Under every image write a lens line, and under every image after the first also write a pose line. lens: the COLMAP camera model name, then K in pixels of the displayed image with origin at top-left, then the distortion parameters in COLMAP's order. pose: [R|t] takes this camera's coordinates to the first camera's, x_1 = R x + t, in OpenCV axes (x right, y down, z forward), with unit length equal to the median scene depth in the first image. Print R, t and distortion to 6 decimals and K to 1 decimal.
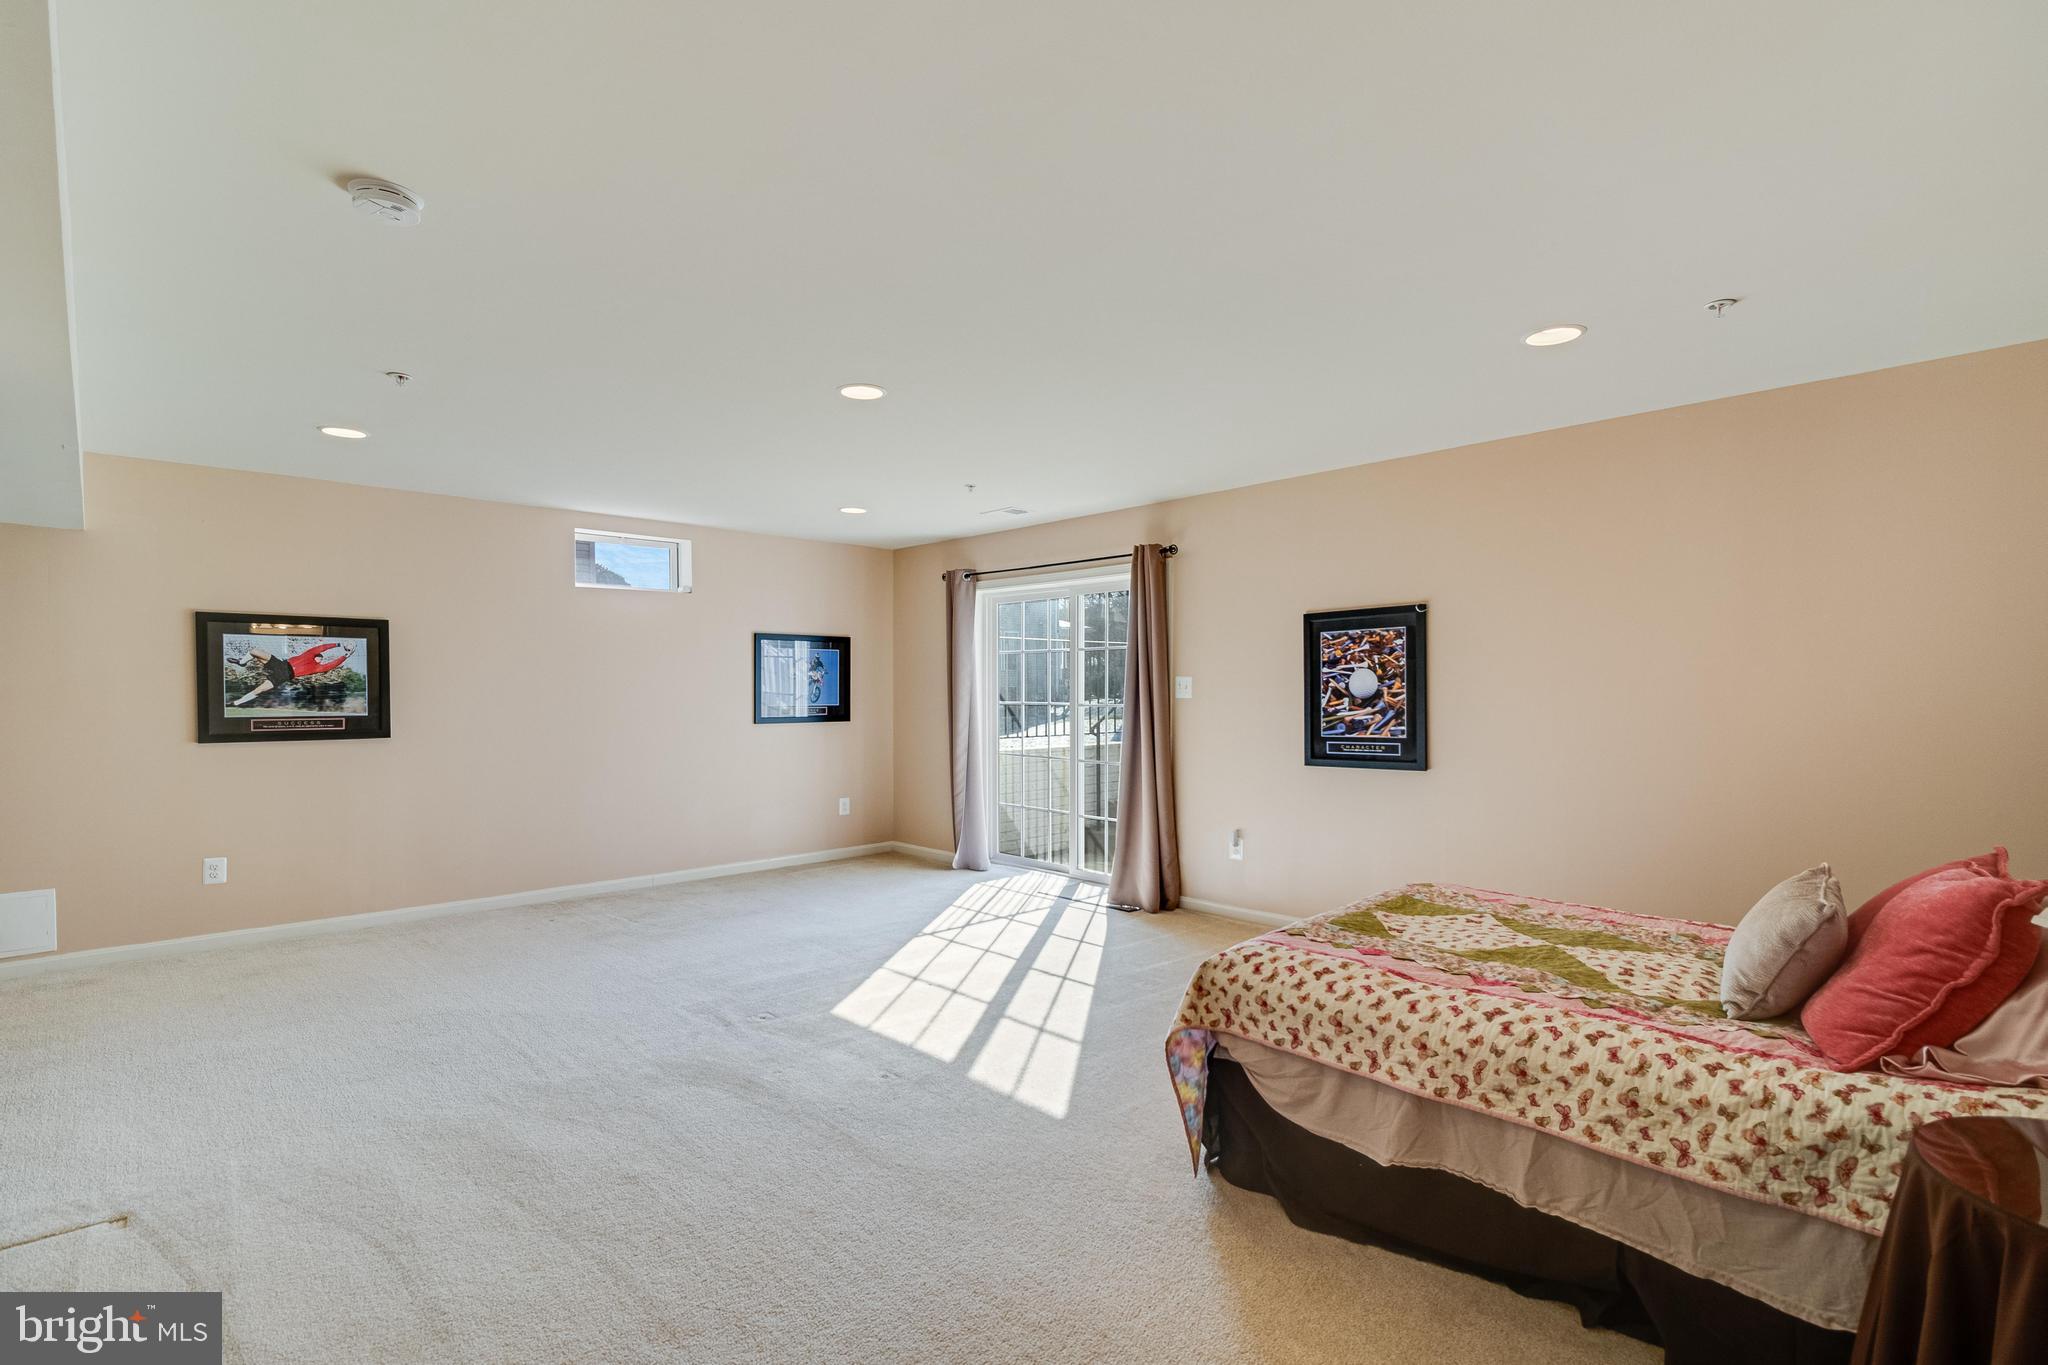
lens RADIAL K [[943.4, 0, 1009.2], [0, 943.4, 694.2], [0, 0, 1]] dist [0.001152, -0.000390]
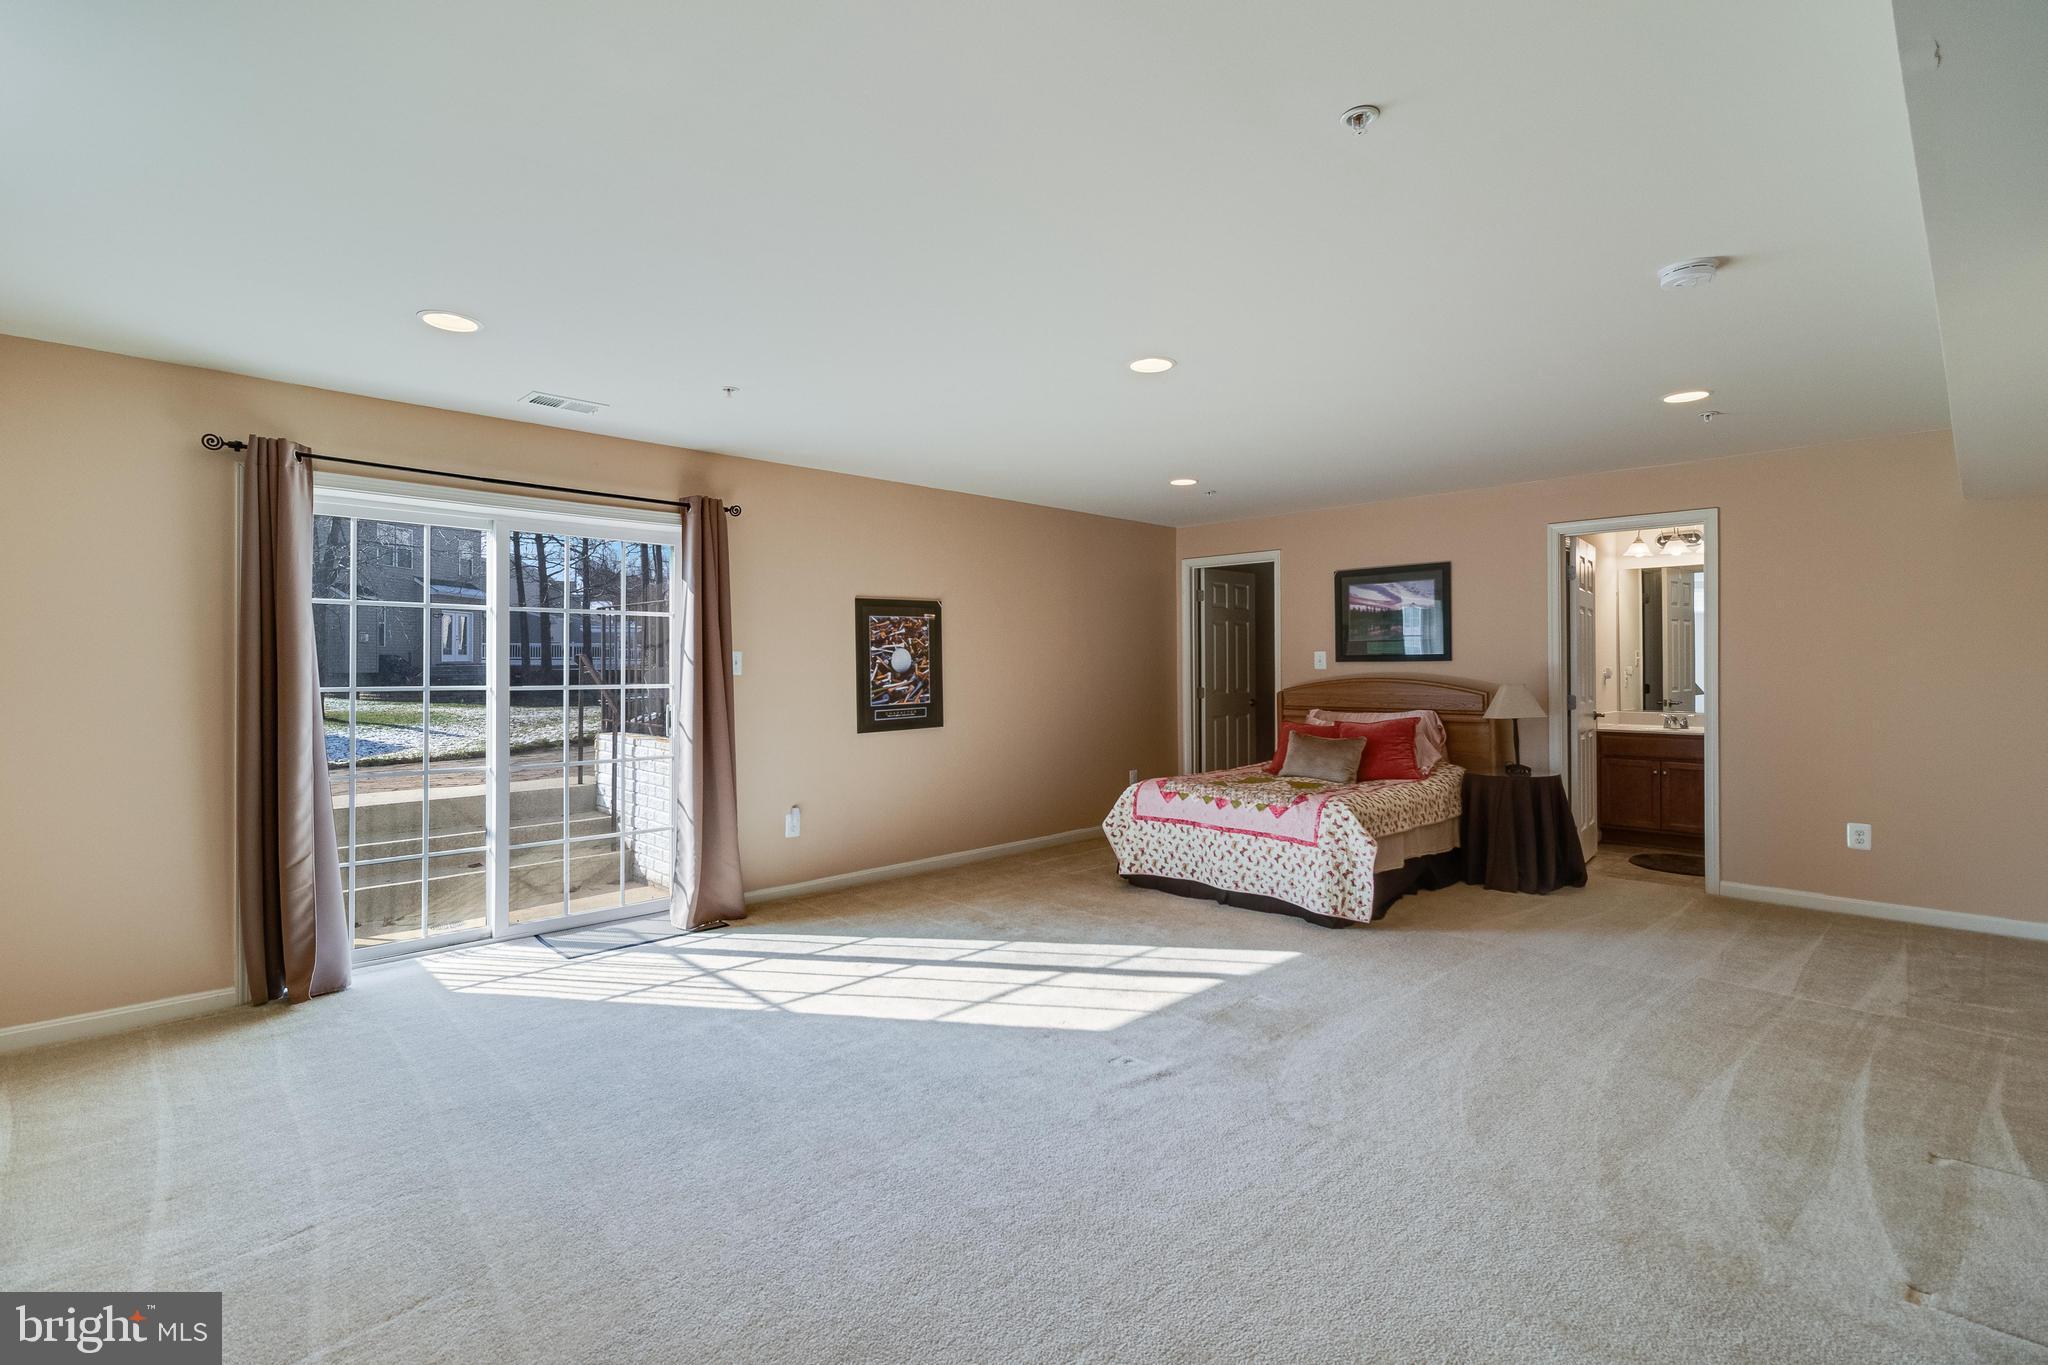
lens RADIAL K [[943.4, 0, 1009.1], [0, 943.4, 664.1], [0, 0, 1]] dist [0.001152, -0.000390]
pose [[-0.003053, 0.003778, 0.999988, -0.836631], [0.010621, 0.999937, -0.003746, -0.000582], [-0.999939, 0.010609, -0.003093, 0.857124]]
